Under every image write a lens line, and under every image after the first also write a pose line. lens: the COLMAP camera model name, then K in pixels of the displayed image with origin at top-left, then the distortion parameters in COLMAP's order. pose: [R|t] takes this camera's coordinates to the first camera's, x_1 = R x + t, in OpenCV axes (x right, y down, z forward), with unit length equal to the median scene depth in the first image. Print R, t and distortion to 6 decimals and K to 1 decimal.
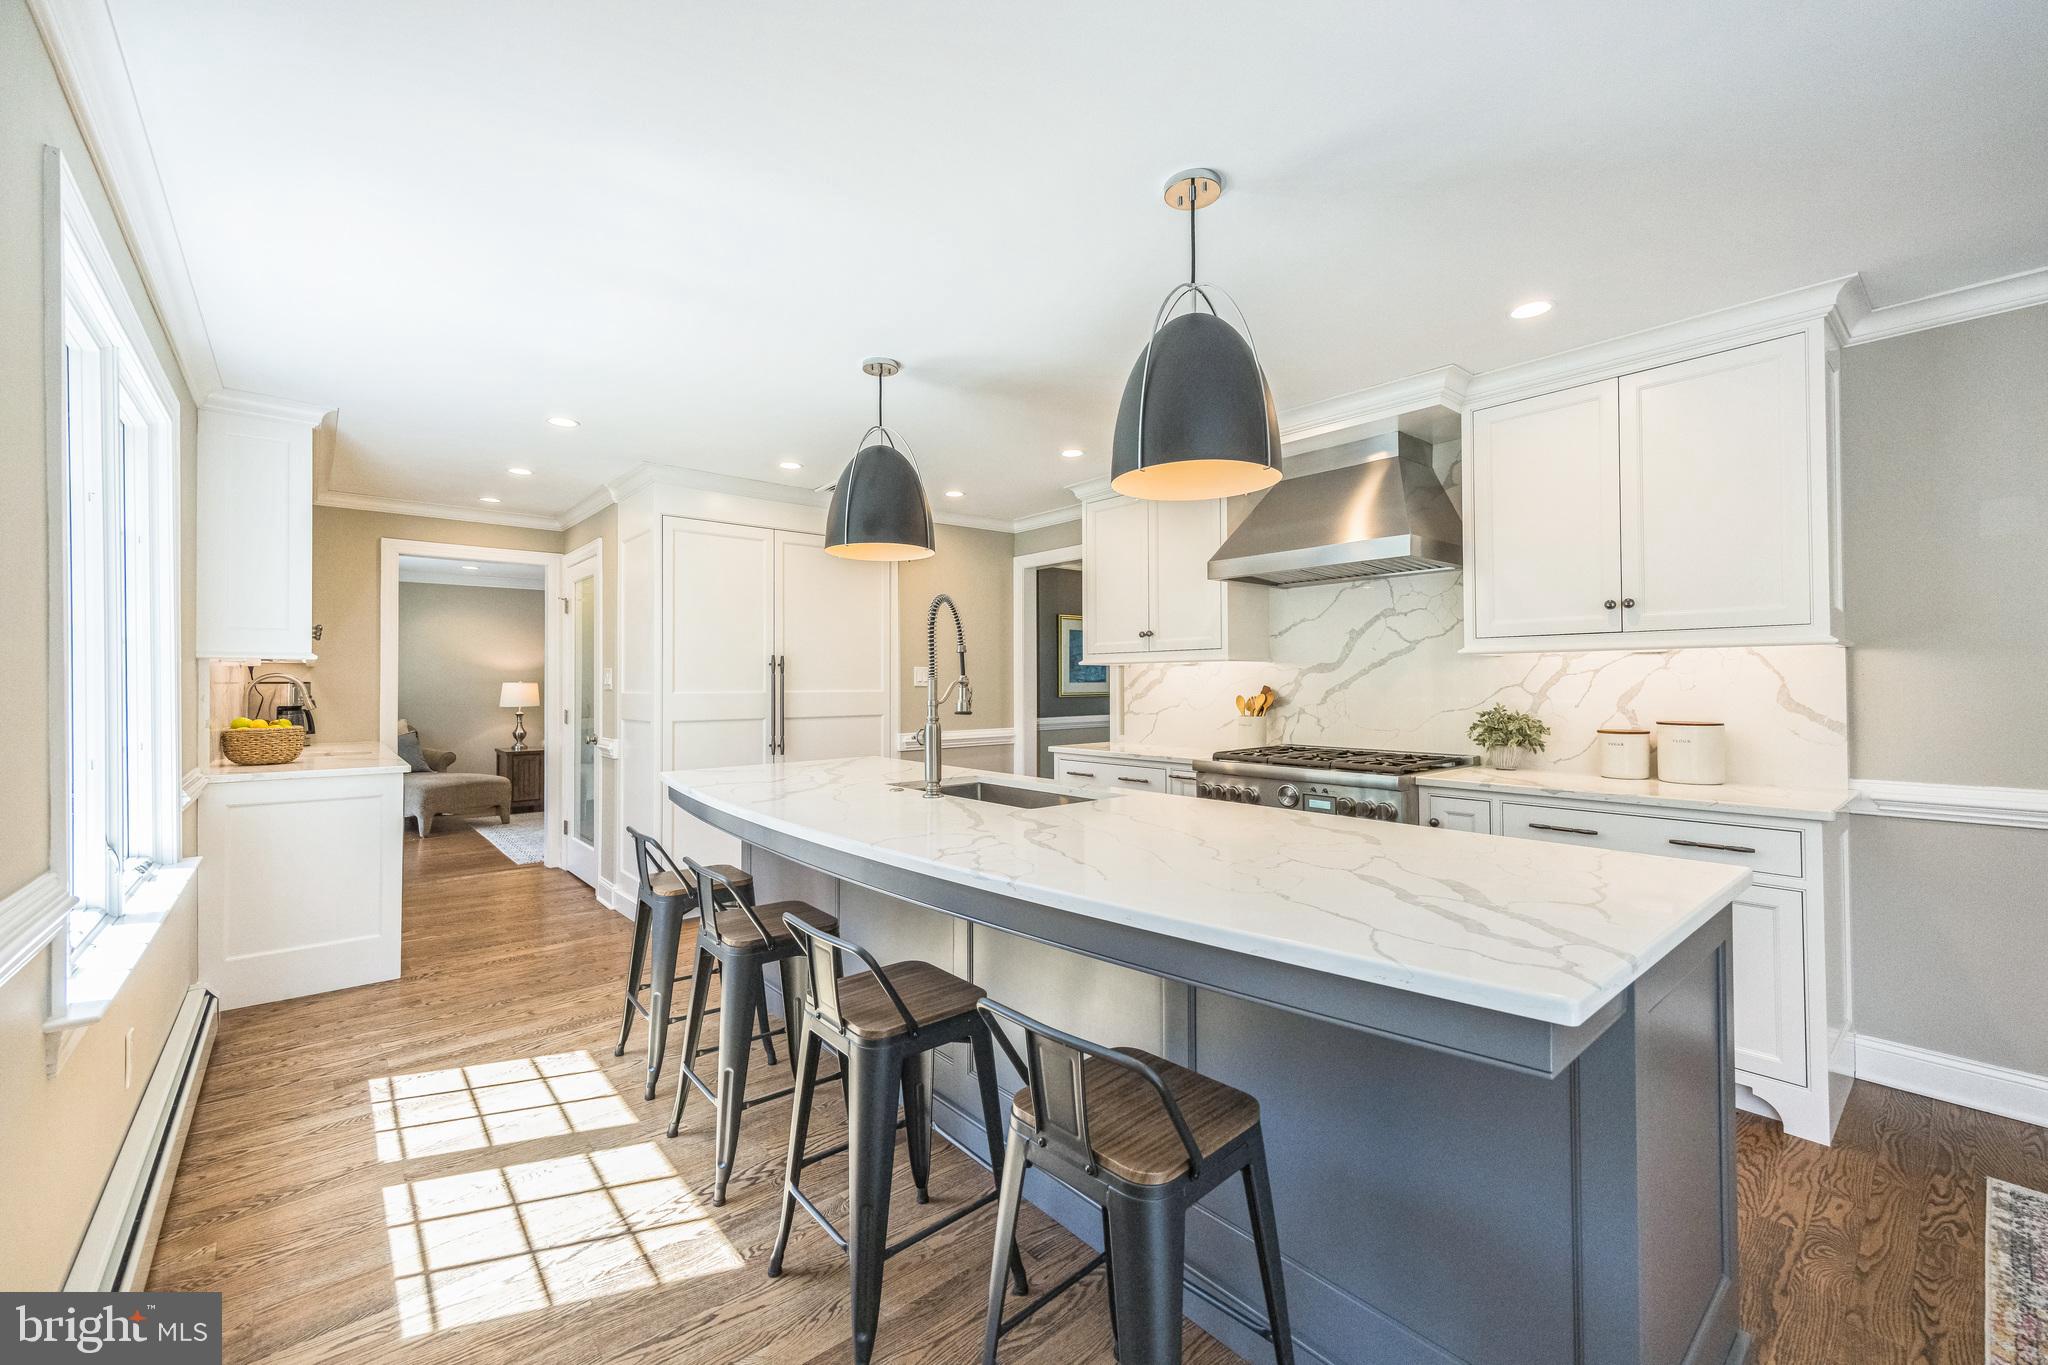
lens RADIAL K [[835.3, 0, 1018.8], [0, 835.3, 673.9], [0, 0, 1]] dist [0.003492, -0.000053]
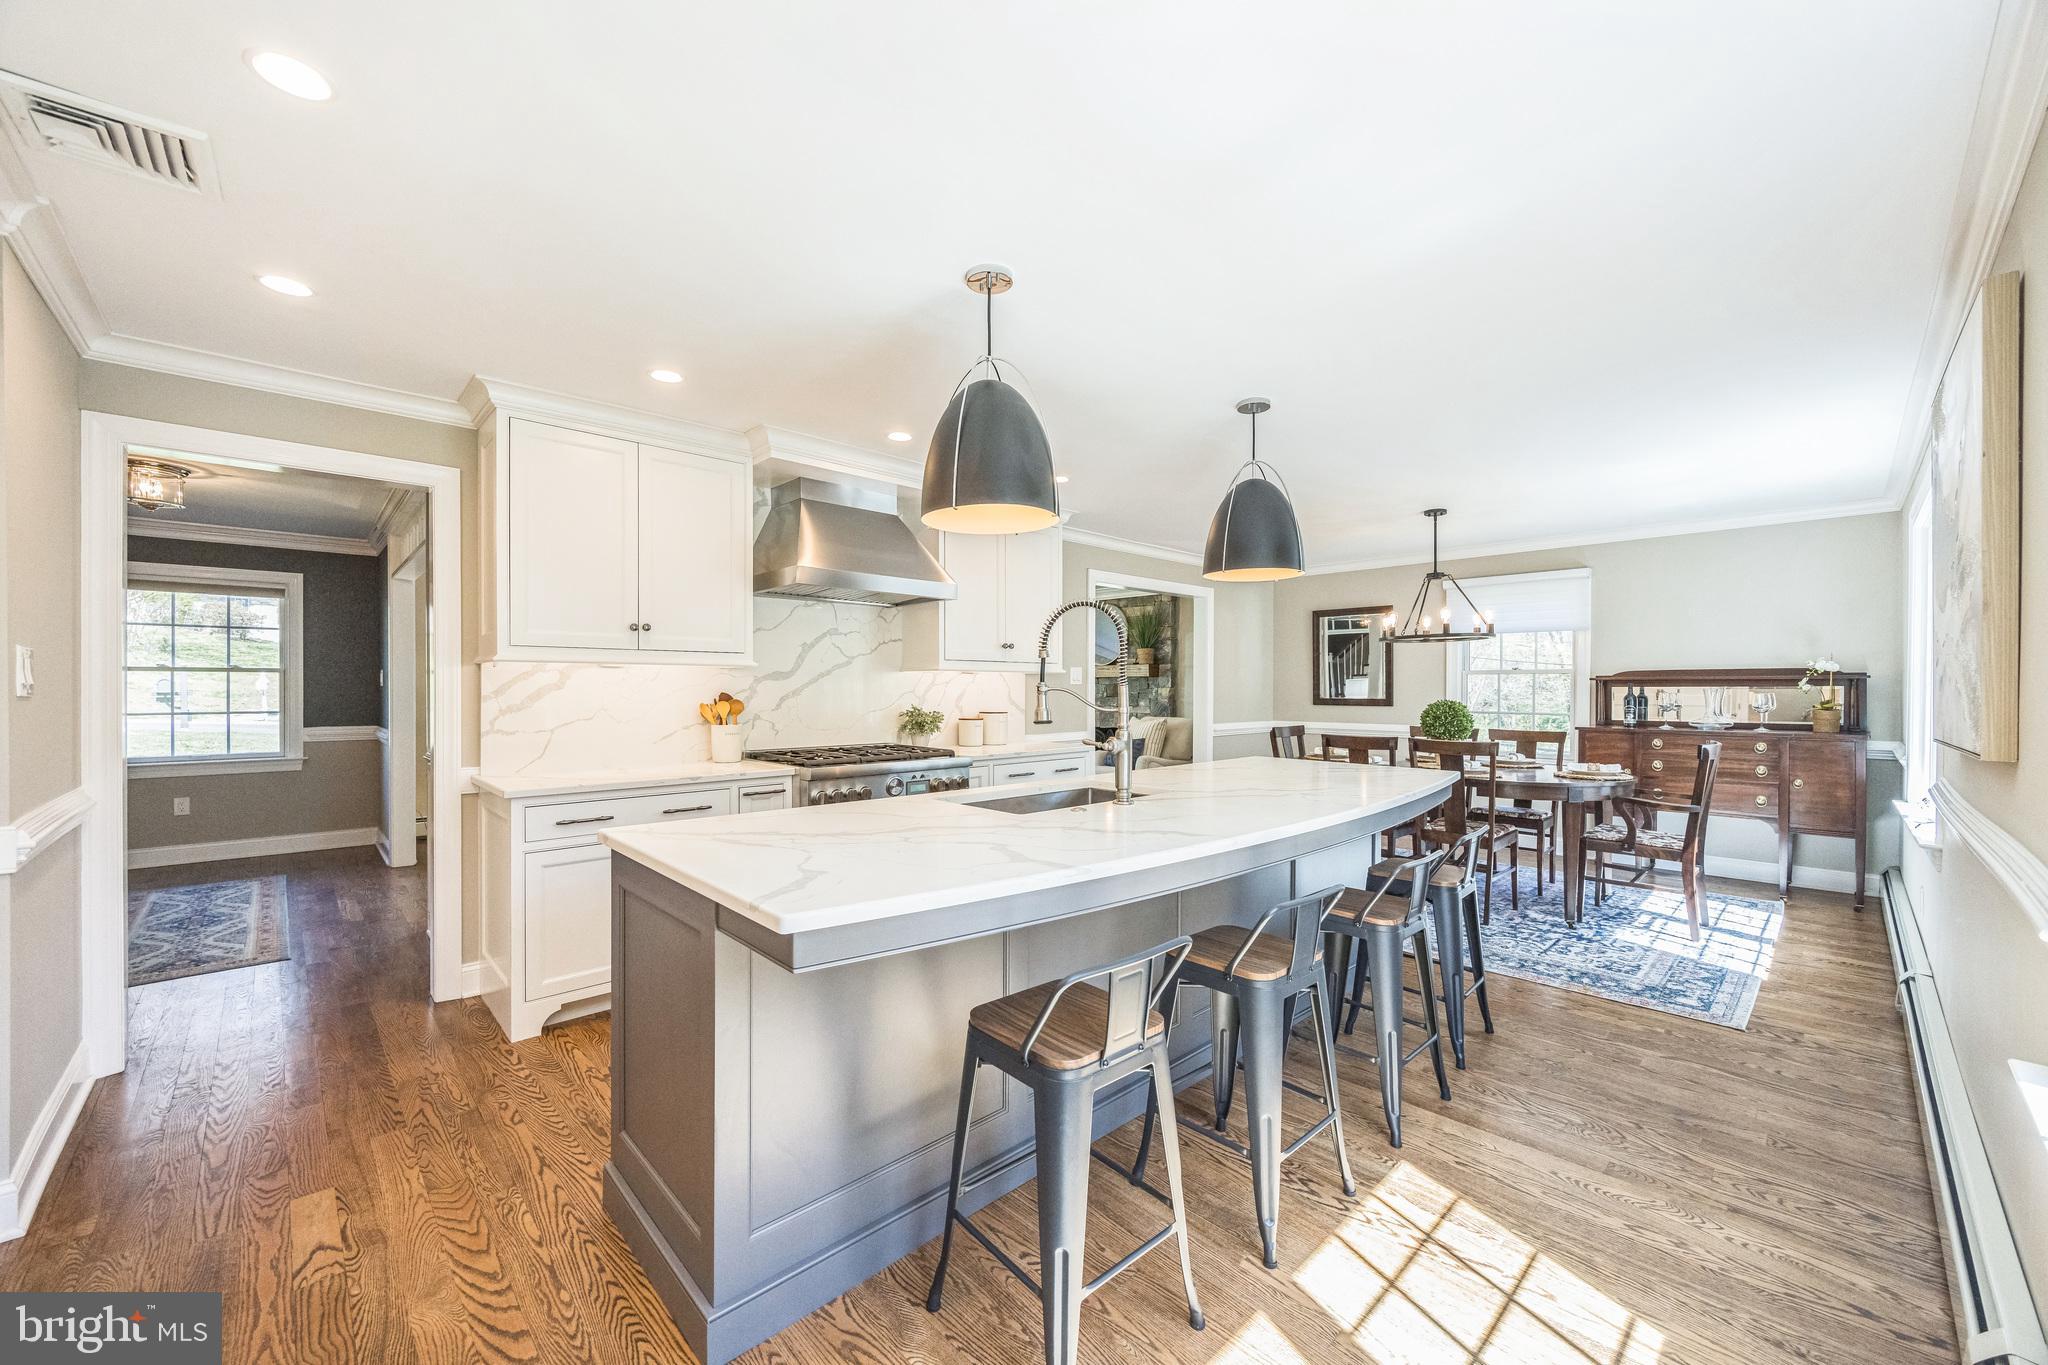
lens RADIAL K [[783.0, 0, 1019.1], [0, 783.0, 692.1], [0, 0, 1]] dist [-0.015675, 0.000078]
pose [[-0.054066, 0.001035, 0.998537, -0.750462], [-0.009881, 0.999950, -0.001572, 0.013608], [-0.998488, -0.009951, -0.054053, 0.853177]]
